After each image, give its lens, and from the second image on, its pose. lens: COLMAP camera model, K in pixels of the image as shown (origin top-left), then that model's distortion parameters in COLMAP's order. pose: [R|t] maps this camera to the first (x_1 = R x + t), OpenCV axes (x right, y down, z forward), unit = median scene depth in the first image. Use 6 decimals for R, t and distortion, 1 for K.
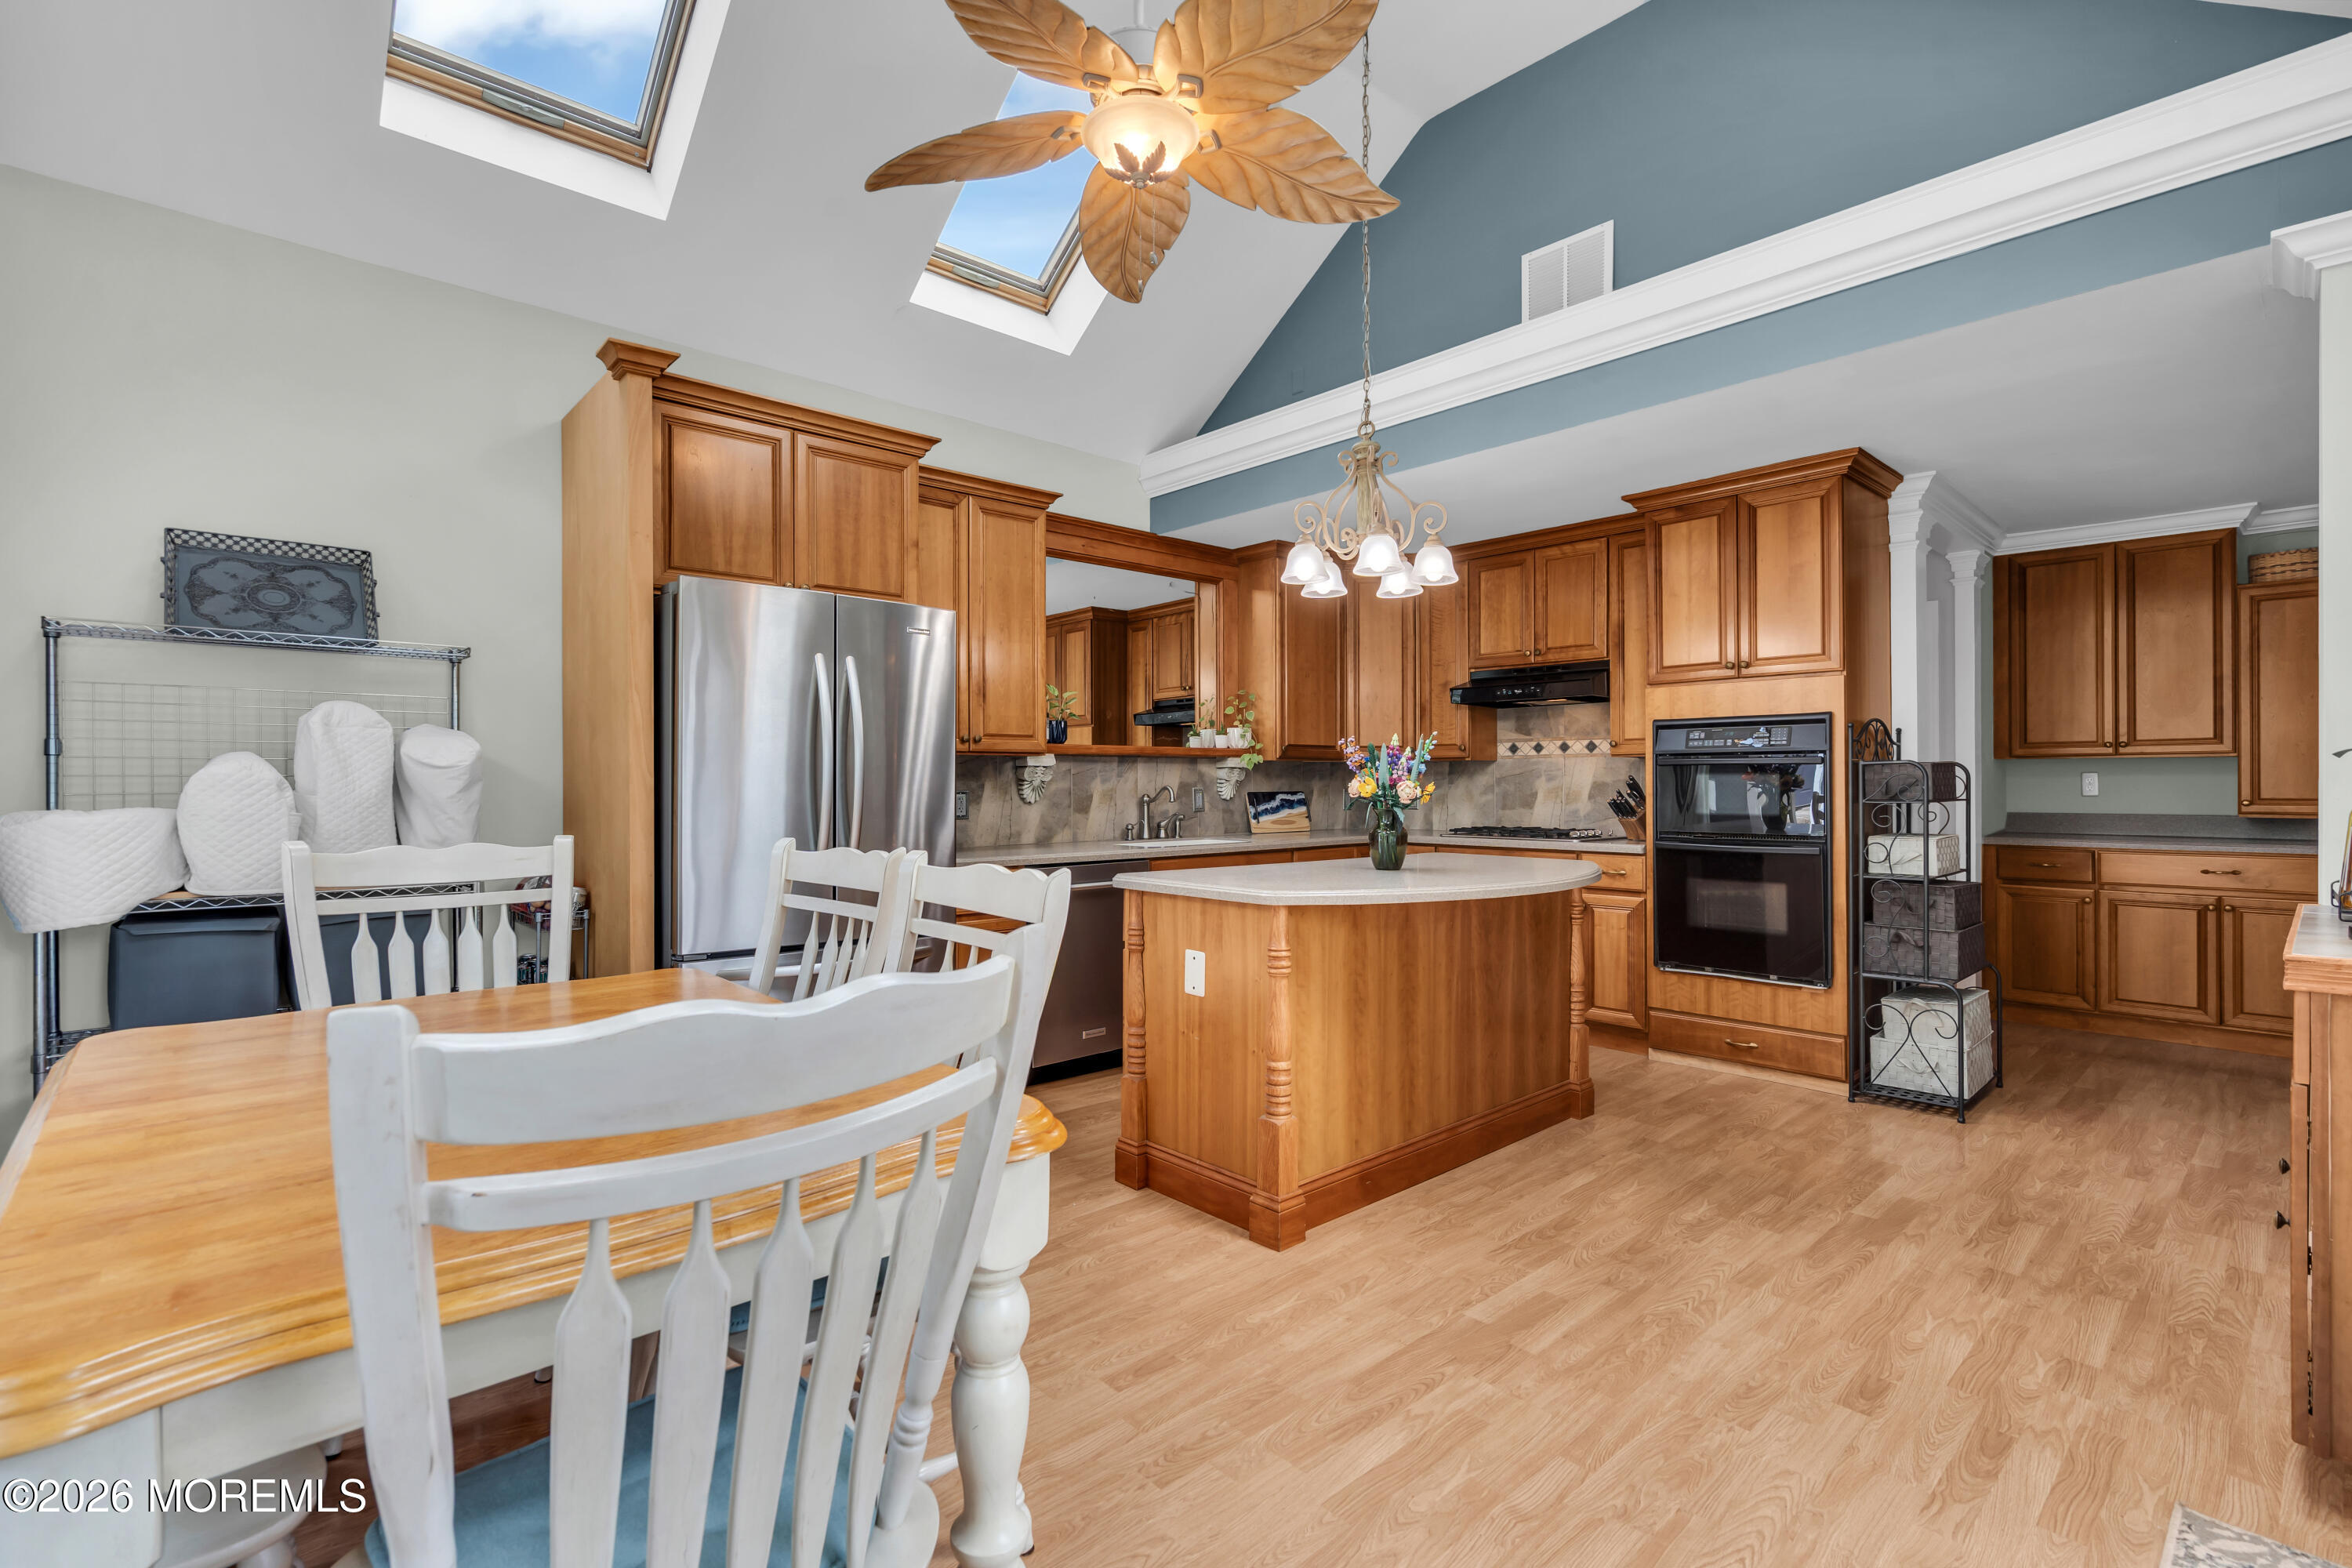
lens RADIAL K [[1066.8, 0, 1161.8], [0, 1066.8, 776.6], [0, 0, 1]] dist [0.000027, 0.002104]
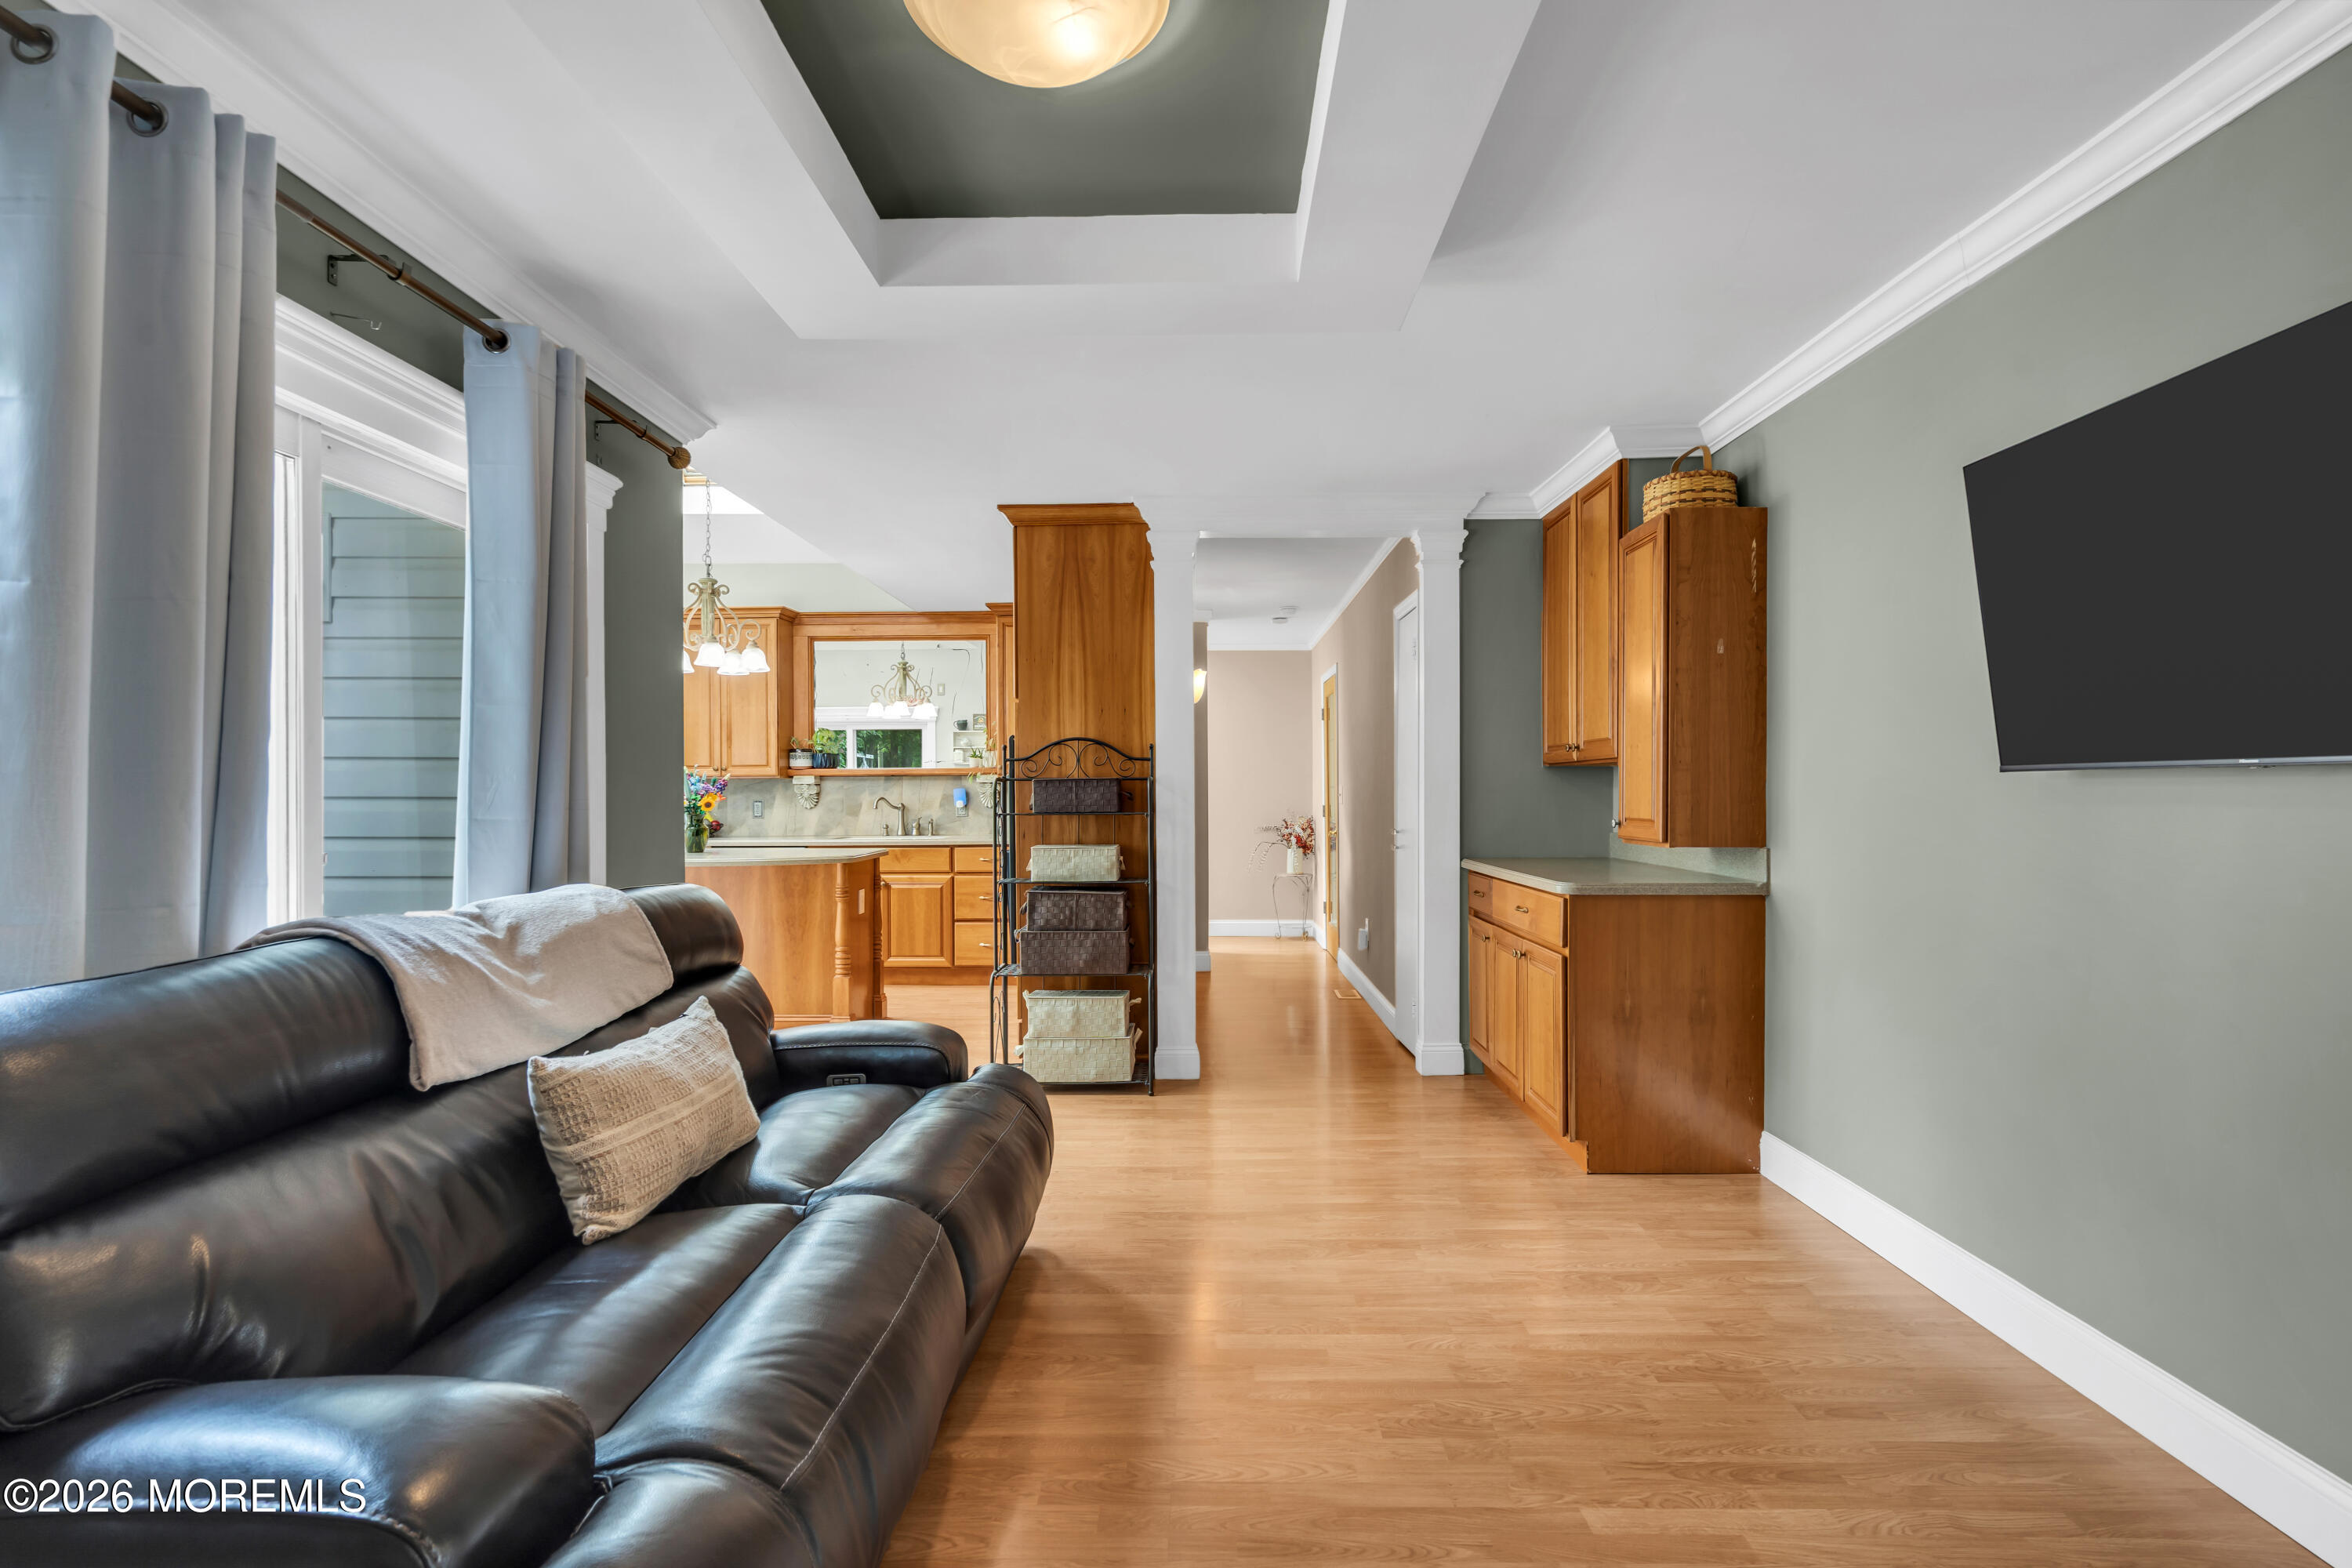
lens RADIAL K [[1126.9, 0, 1156.7], [0, 1126.9, 794.2], [0, 0, 1]] dist [-0.000254, 0.001989]
pose [[0.725223, -0.000551, -0.688514, 1.119237], [0.004772, 0.999980, 0.004227, -0.000255], [0.688497, -0.006351, 0.725211, 0.243341]]
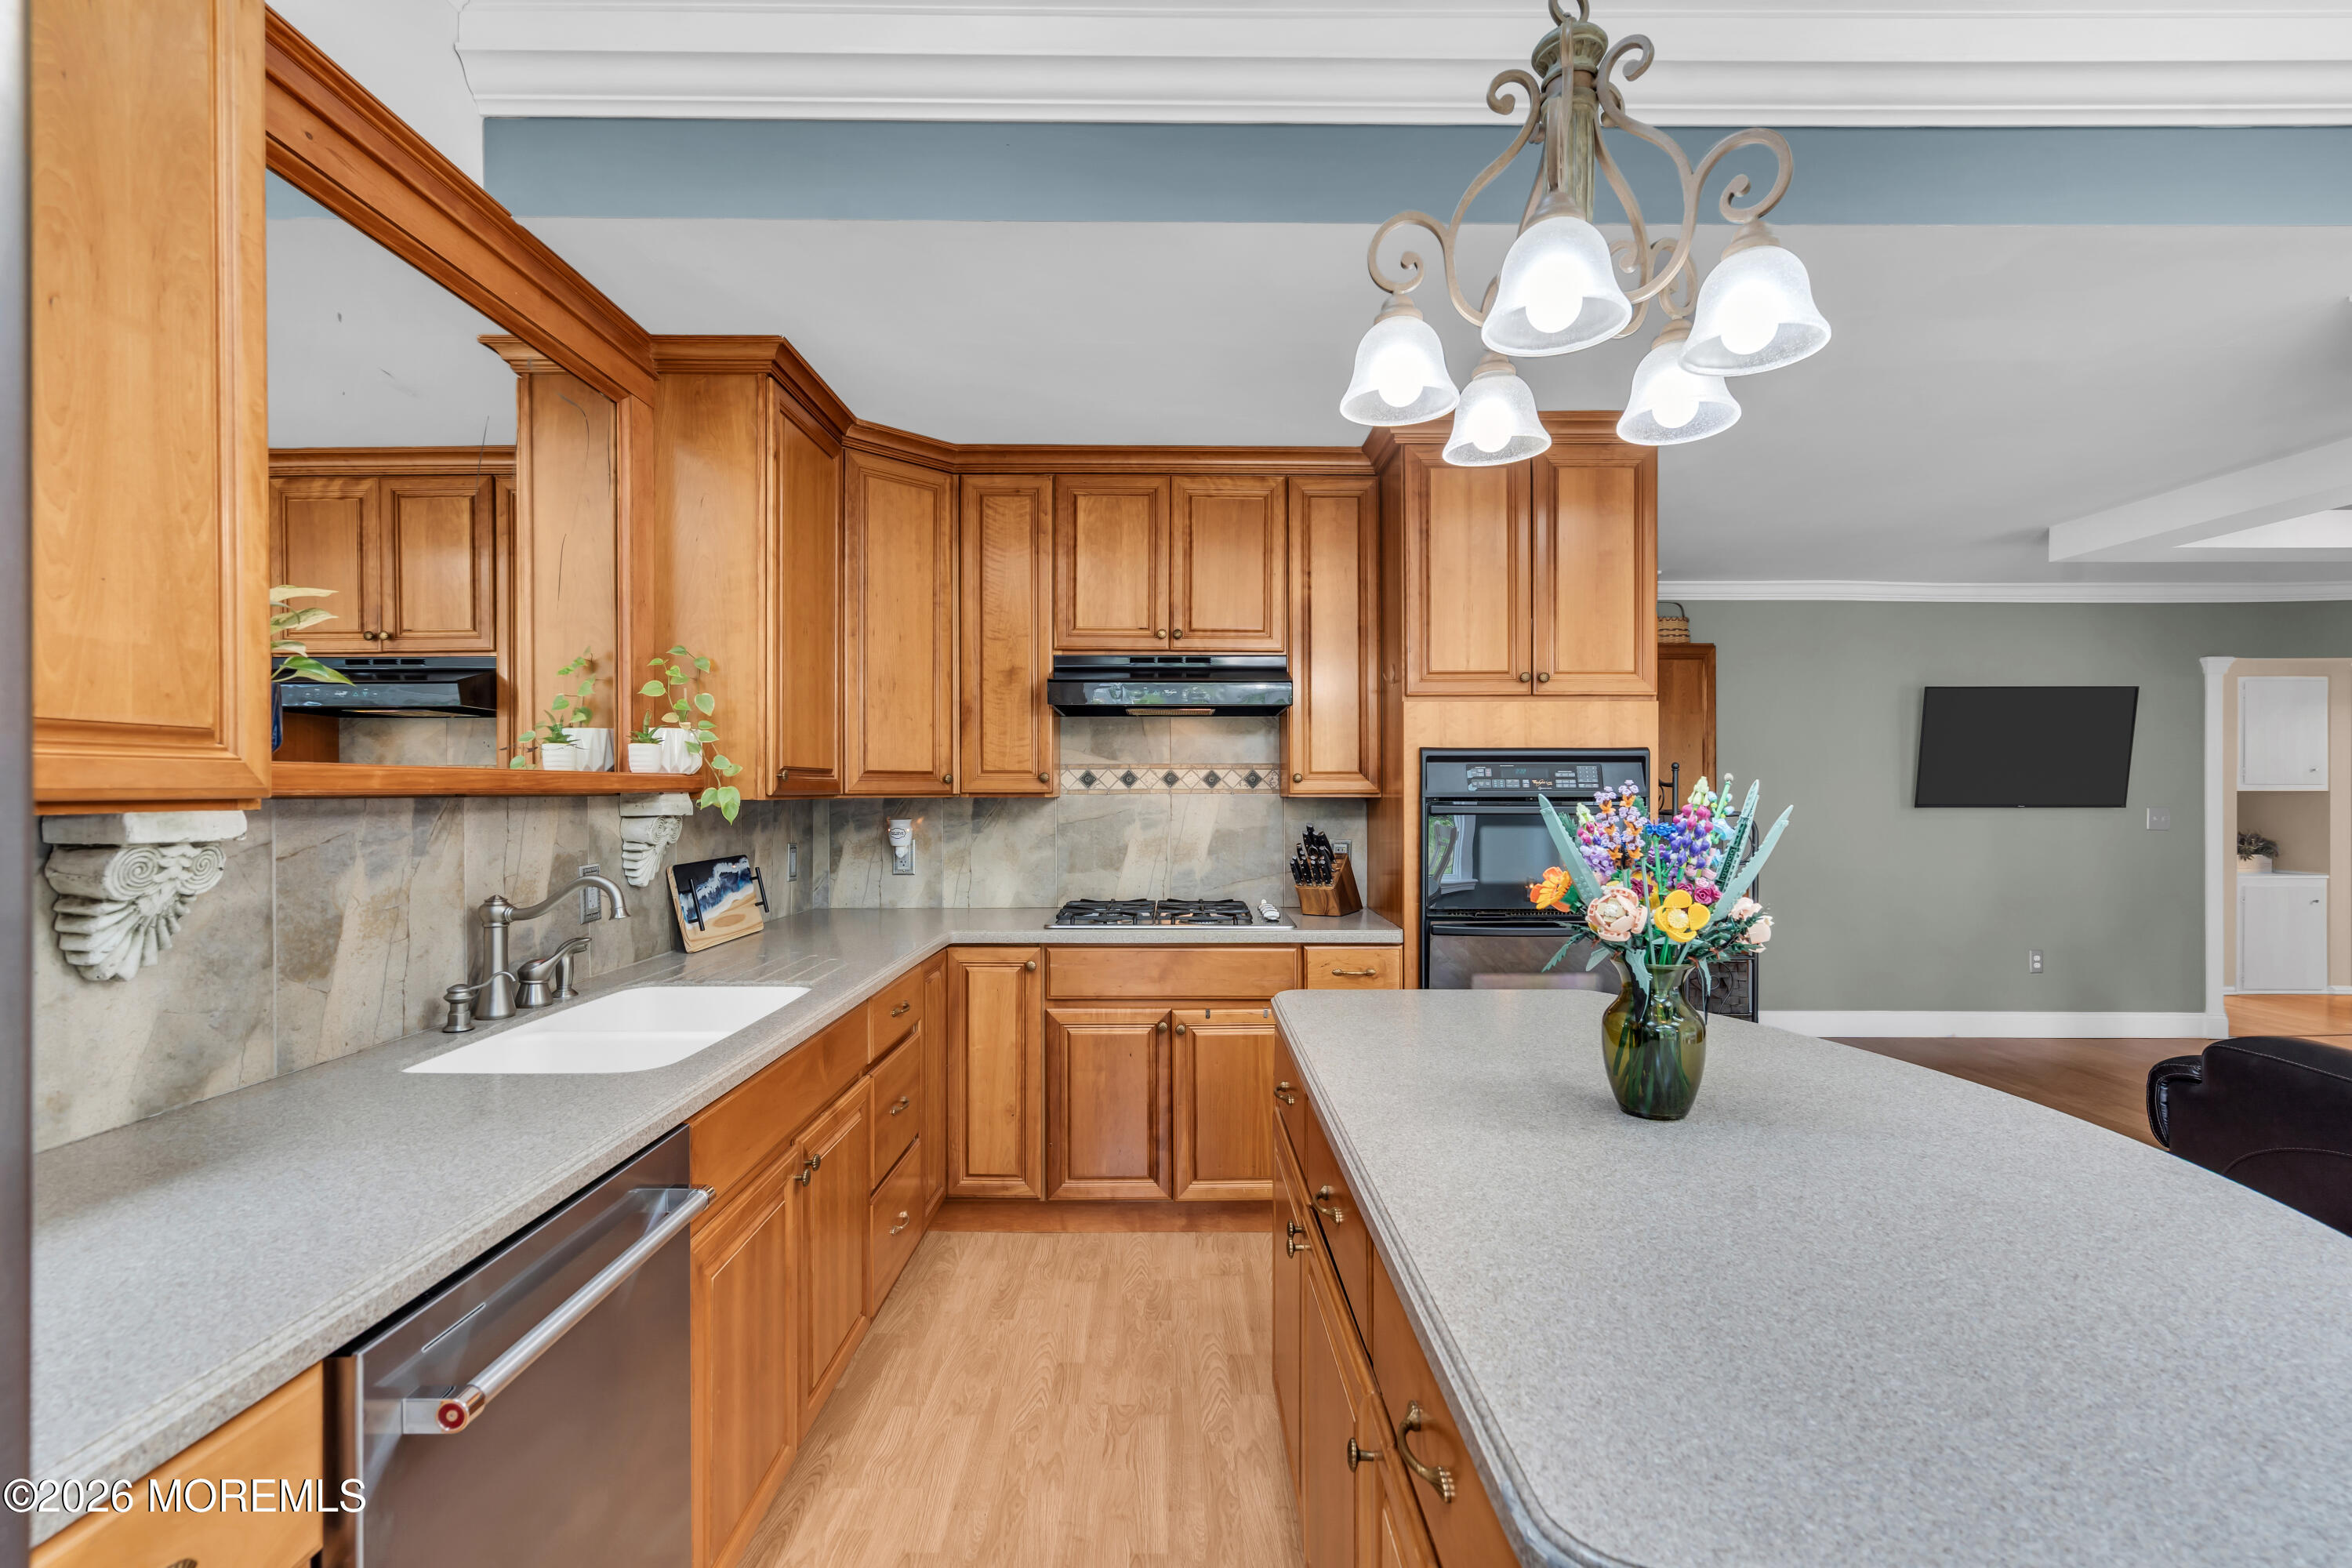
lens RADIAL K [[1066.8, 0, 1175.8], [0, 1066.8, 788.1], [0, 0, 1]] dist [0.000027, 0.002104]
pose [[0.659230, 0.003410, 0.751934, -0.141025], [-0.005141, 0.999987, -0.000027, -0.023125], [-0.751924, -0.003848, 0.659238, 0.584063]]
